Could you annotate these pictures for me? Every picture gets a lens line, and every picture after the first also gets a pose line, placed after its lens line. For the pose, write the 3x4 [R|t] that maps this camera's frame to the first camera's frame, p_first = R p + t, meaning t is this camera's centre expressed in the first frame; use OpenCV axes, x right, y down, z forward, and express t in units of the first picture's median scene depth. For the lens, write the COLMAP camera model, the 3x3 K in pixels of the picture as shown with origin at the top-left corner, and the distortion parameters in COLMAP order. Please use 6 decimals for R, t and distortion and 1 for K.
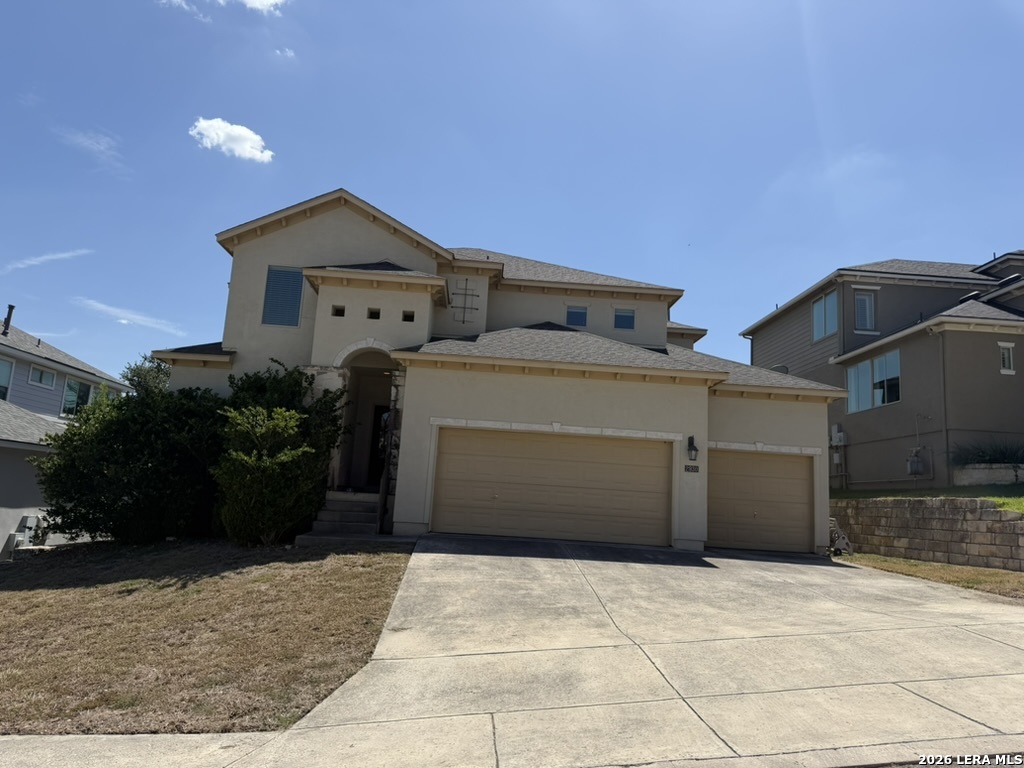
lens RADIAL K [[715.9, 0, 507.3], [0, 715.9, 385.6], [0, 0, 1]] dist [0.069362, -0.092016]
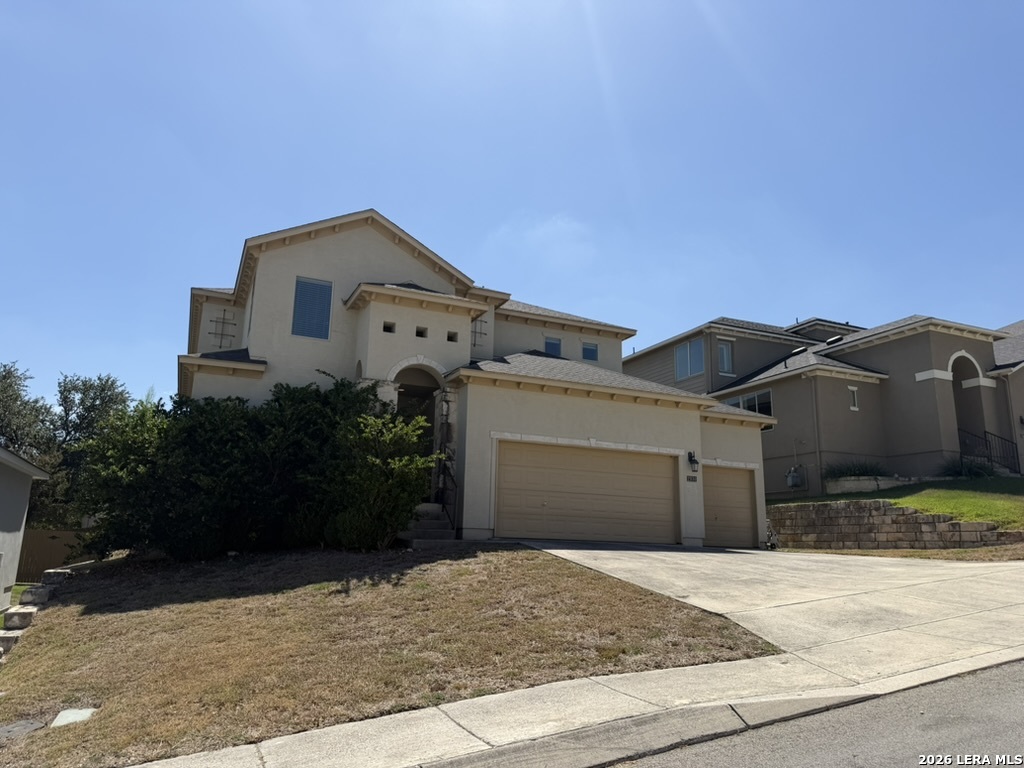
lens RADIAL K [[715.9, 0, 507.3], [0, 715.9, 385.6], [0, 0, 1]] dist [0.069362, -0.092016]
pose [[0.933860, 0.043712, 0.354956, -0.452420], [-0.027232, 0.998312, -0.051296, 0.029166], [-0.356599, 0.038237, 0.933475, -0.021168]]
